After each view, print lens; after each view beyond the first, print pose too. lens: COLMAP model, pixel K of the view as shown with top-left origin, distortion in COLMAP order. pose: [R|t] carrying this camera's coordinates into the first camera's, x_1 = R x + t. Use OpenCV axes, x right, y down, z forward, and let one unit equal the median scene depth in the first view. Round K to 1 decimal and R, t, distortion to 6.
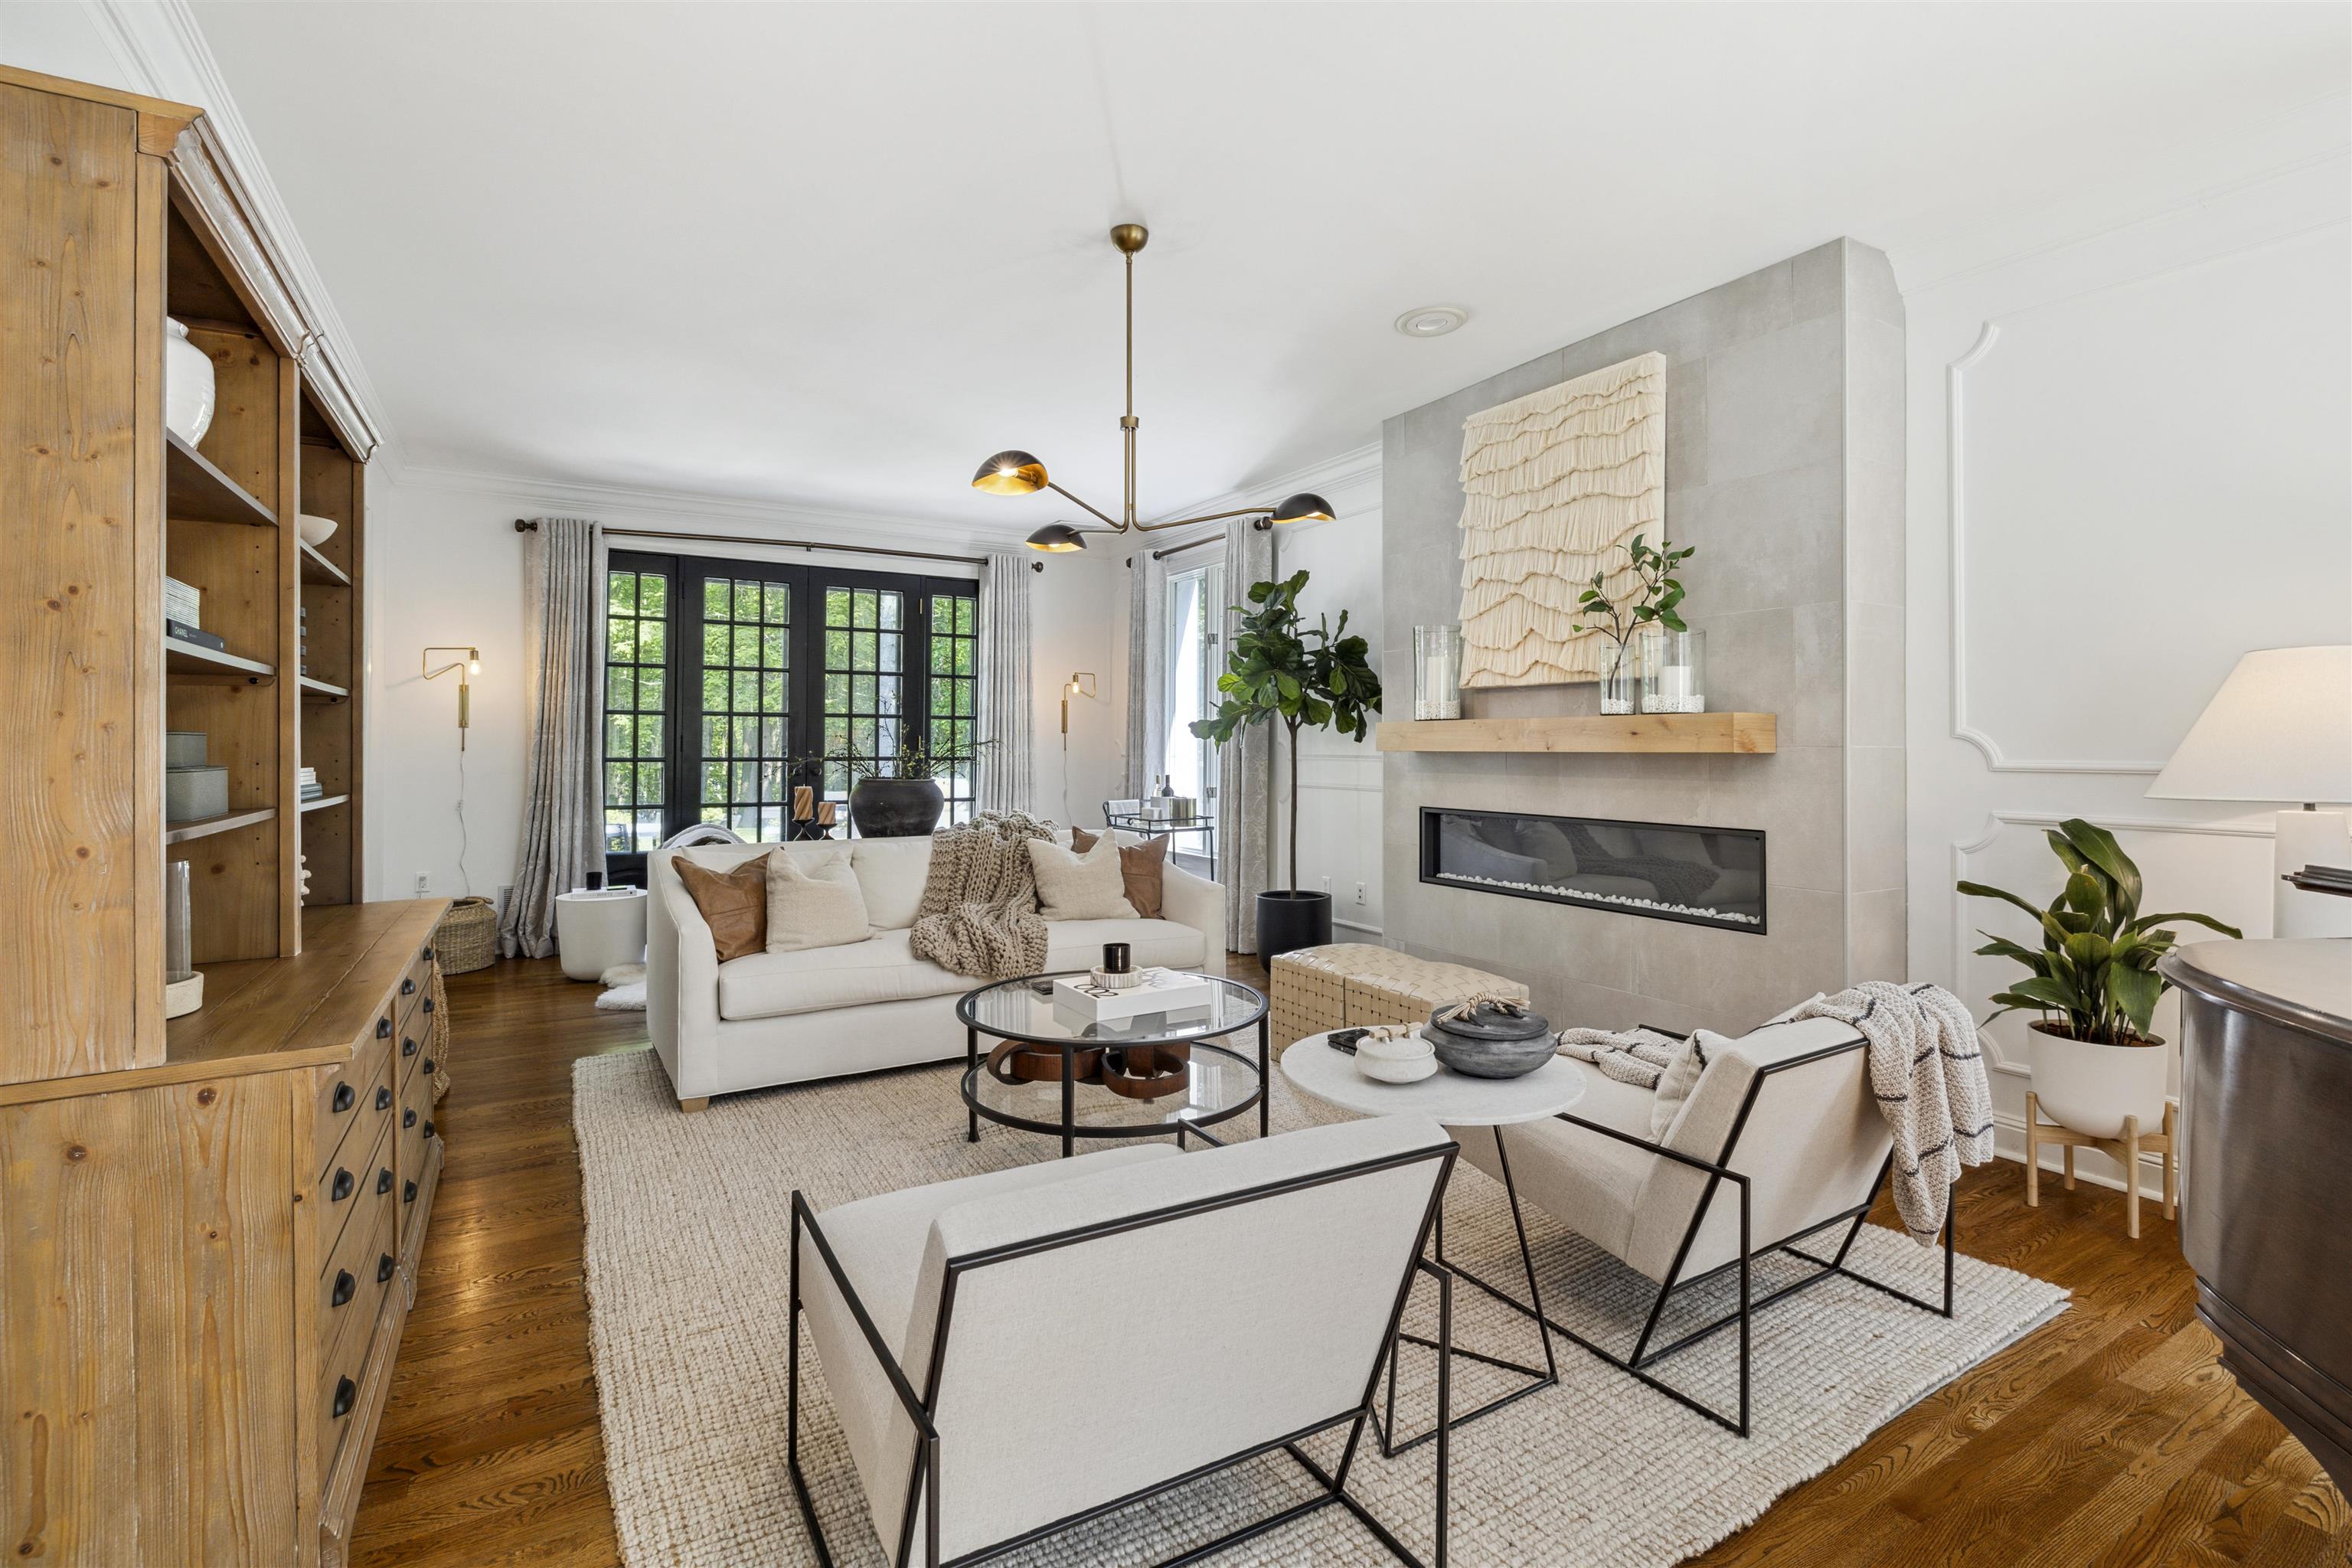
lens RADIAL K [[1066.2, 0, 1174.7], [0, 1066.2, 743.7], [0, 0, 1]] dist [0.002500, -0.000278]
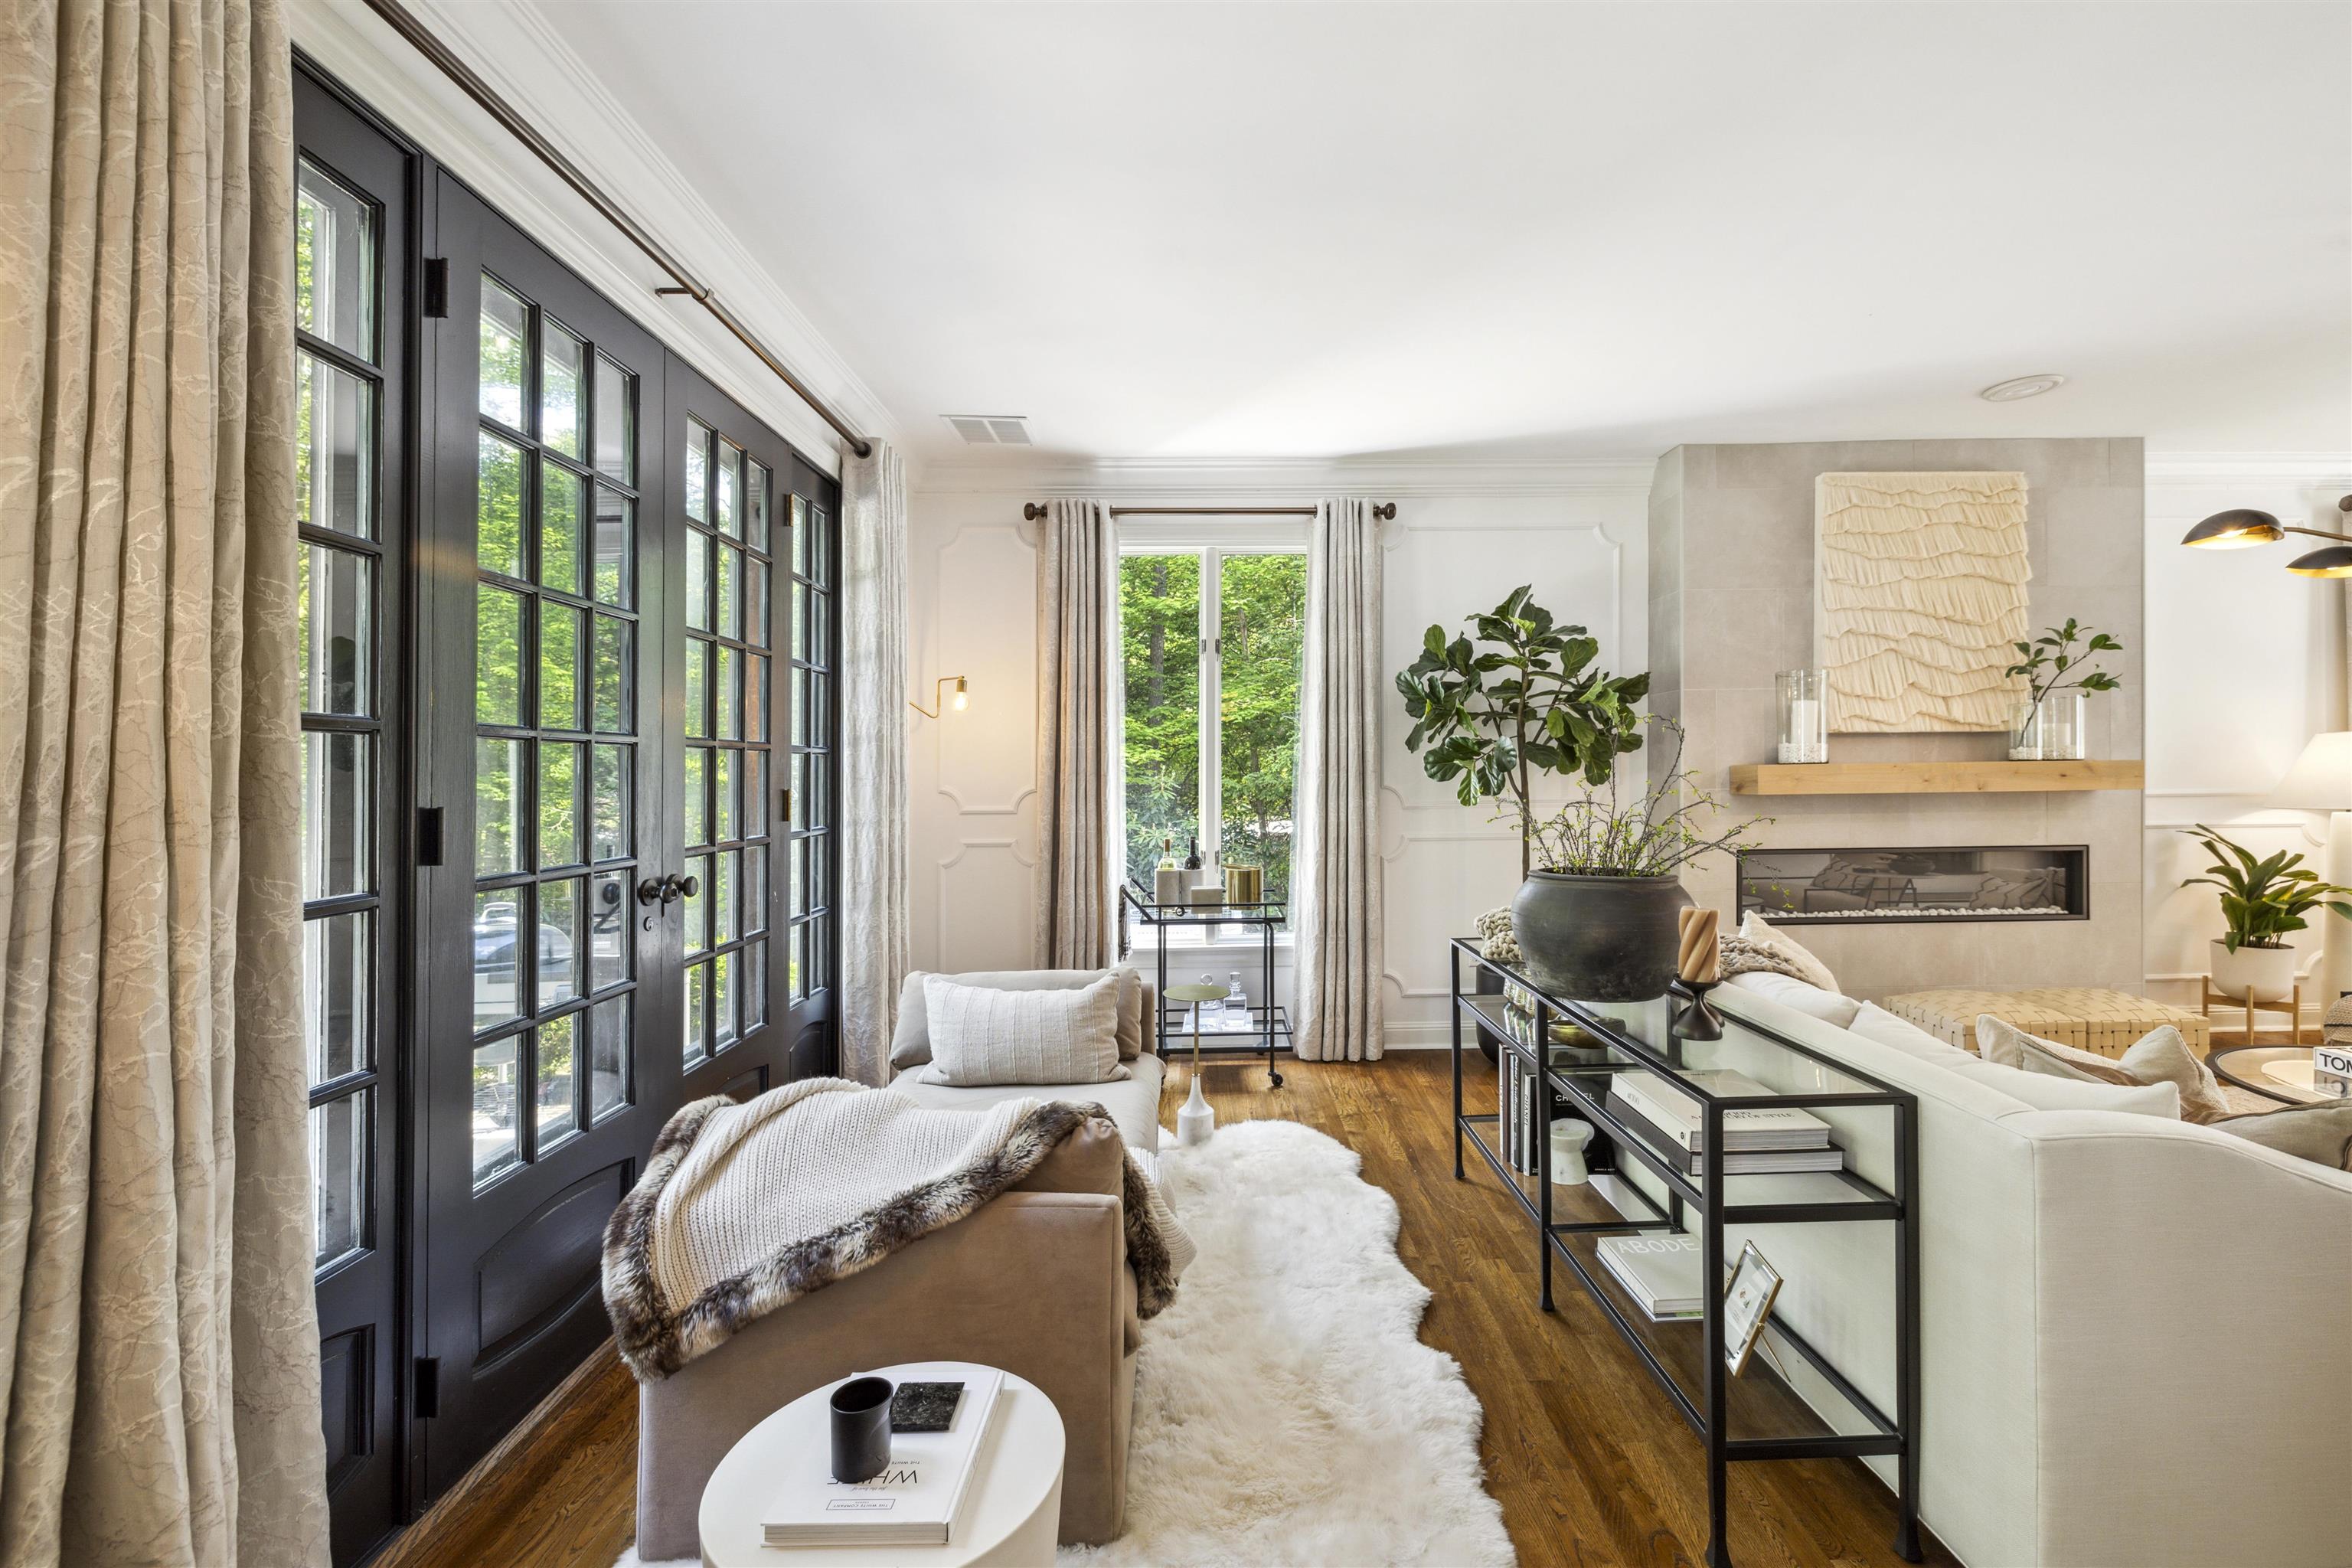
lens RADIAL K [[1048.8, 0, 1184.0], [0, 1048.8, 780.9], [0, 0, 1]] dist [0.000413, -0.001294]
pose [[0.503948, -0.010269, 0.863673, -1.023897], [0.010037, 0.999931, 0.006033, -0.018443], [-0.863676, 0.005629, 0.504016, 1.123208]]
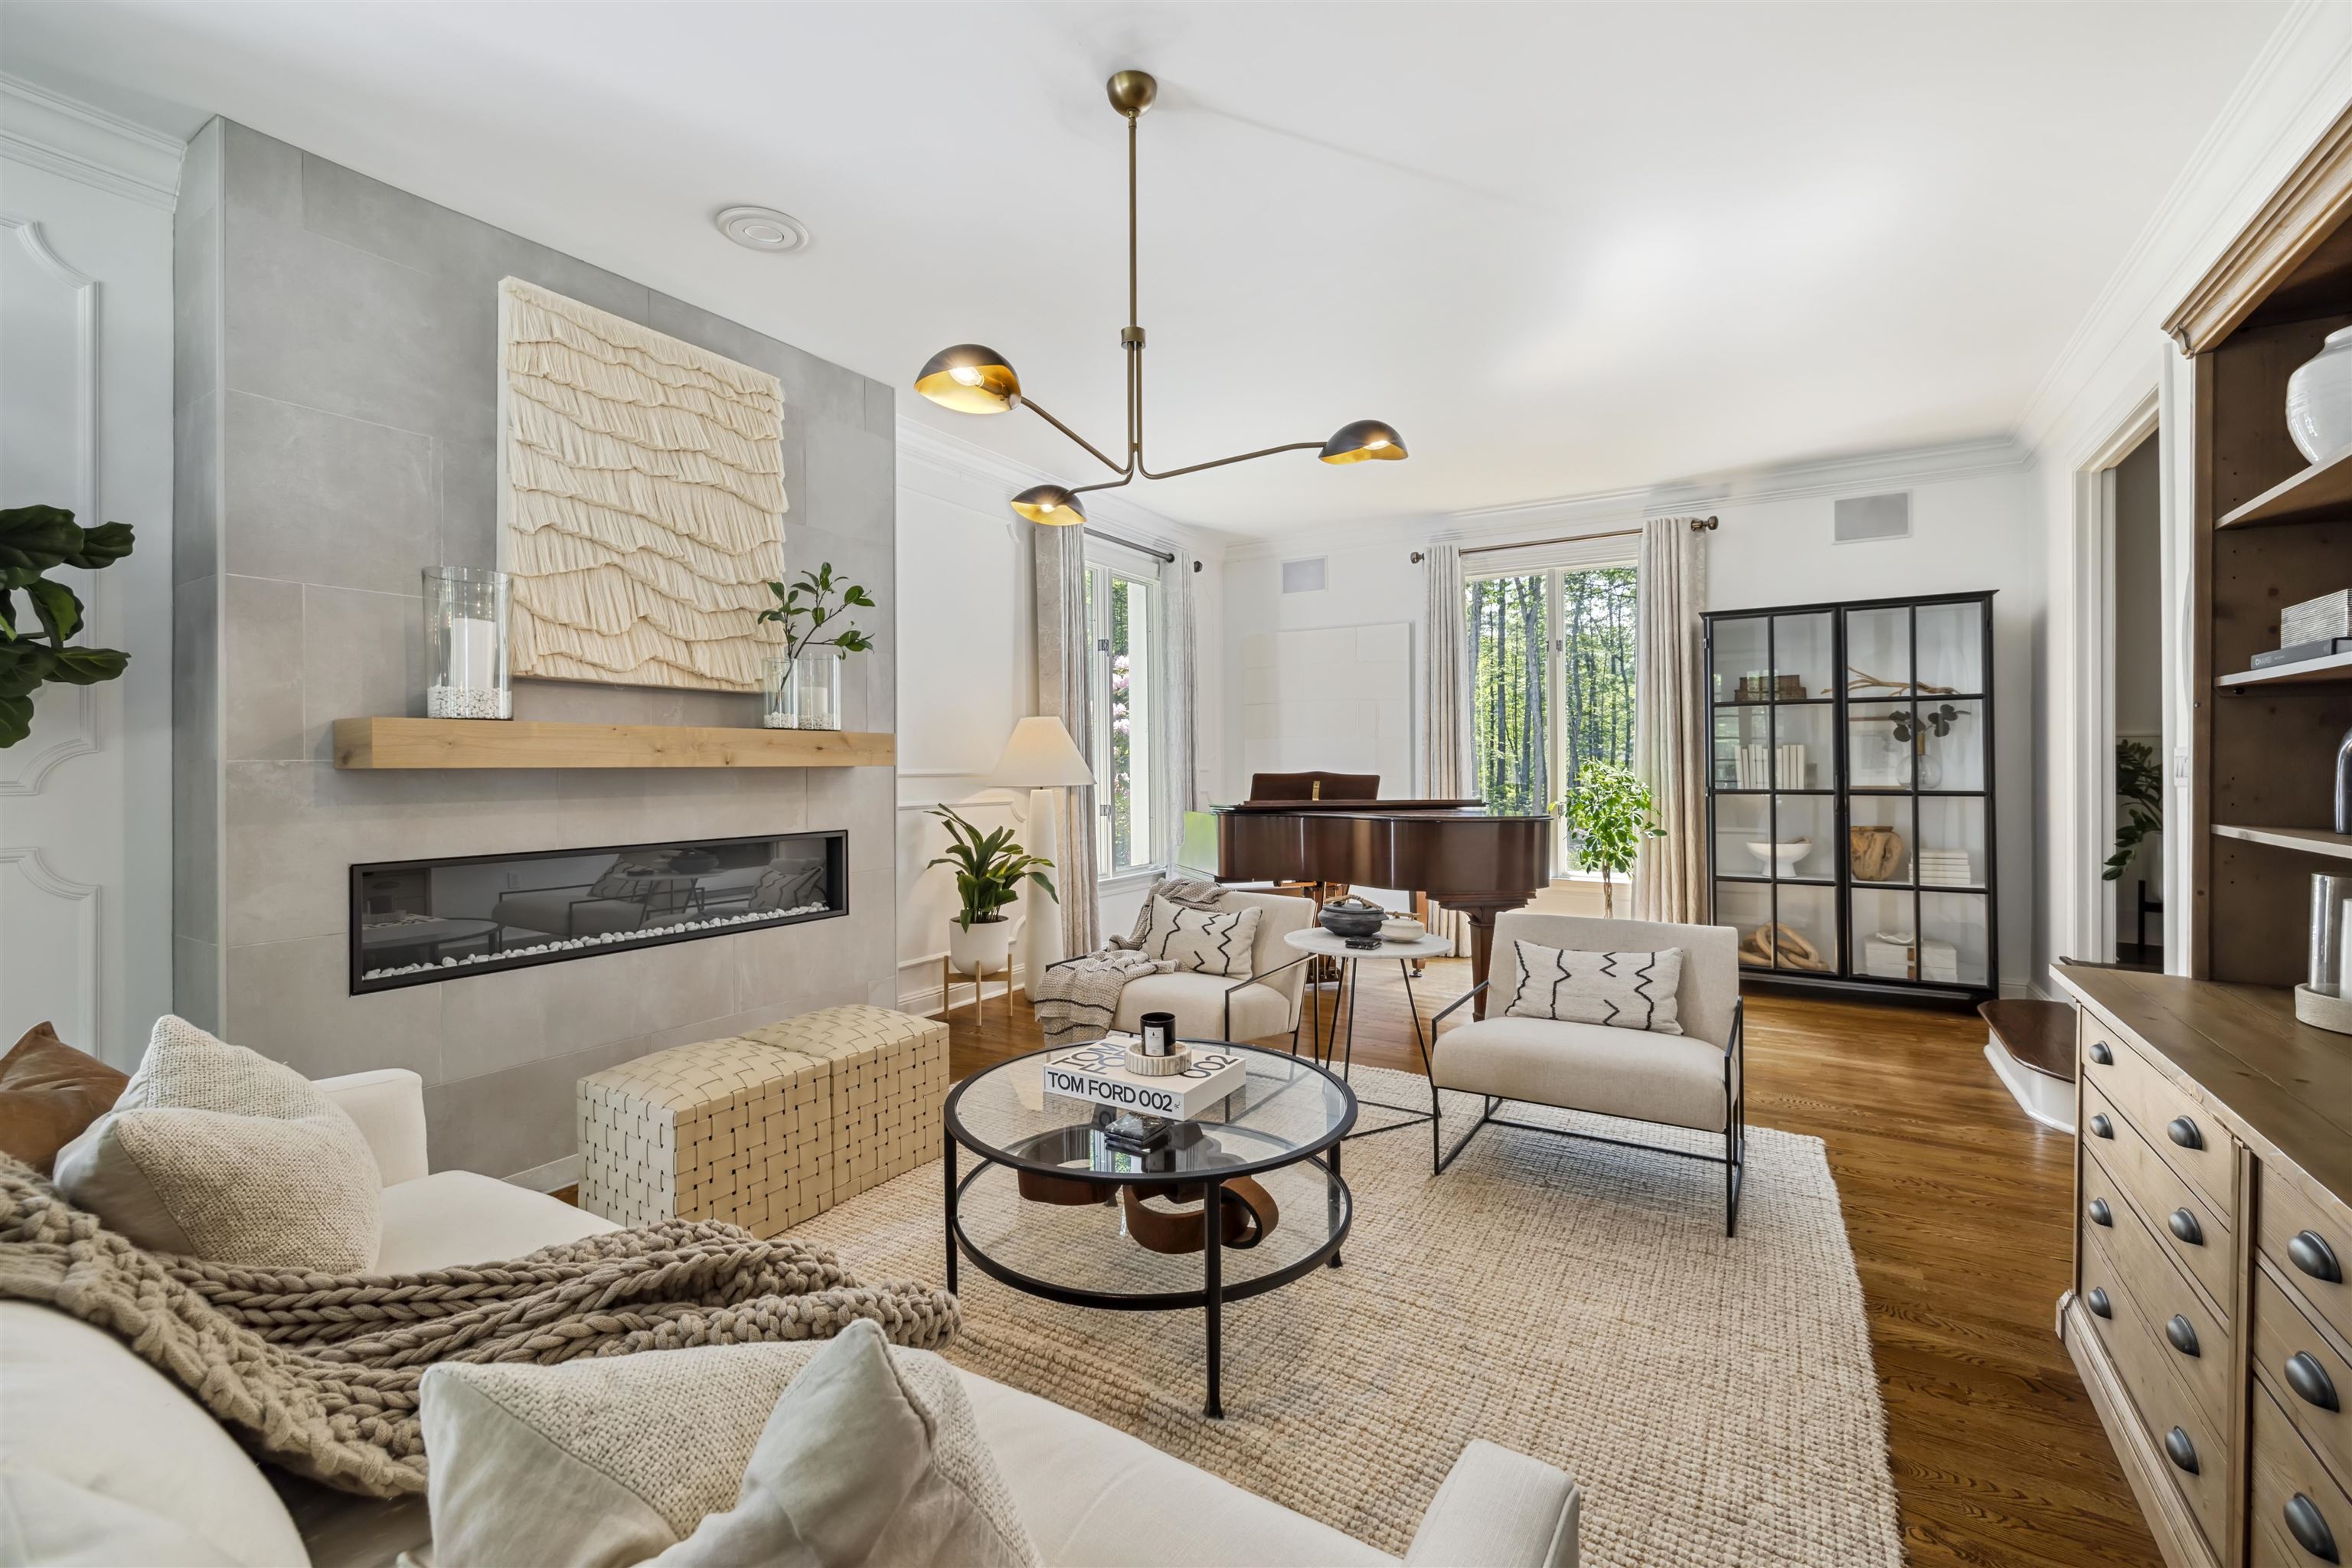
lens RADIAL K [[998.6, 0, 1176.8], [0, 998.6, 781.4], [0, 0, 1]] dist [0.002012, 0.000870]
pose [[-0.453531, -0.009785, 0.891187, -0.536829], [0.005136, 0.999894, 0.013593, 0.010378], [-0.891226, 0.010742, -0.453433, 0.999798]]
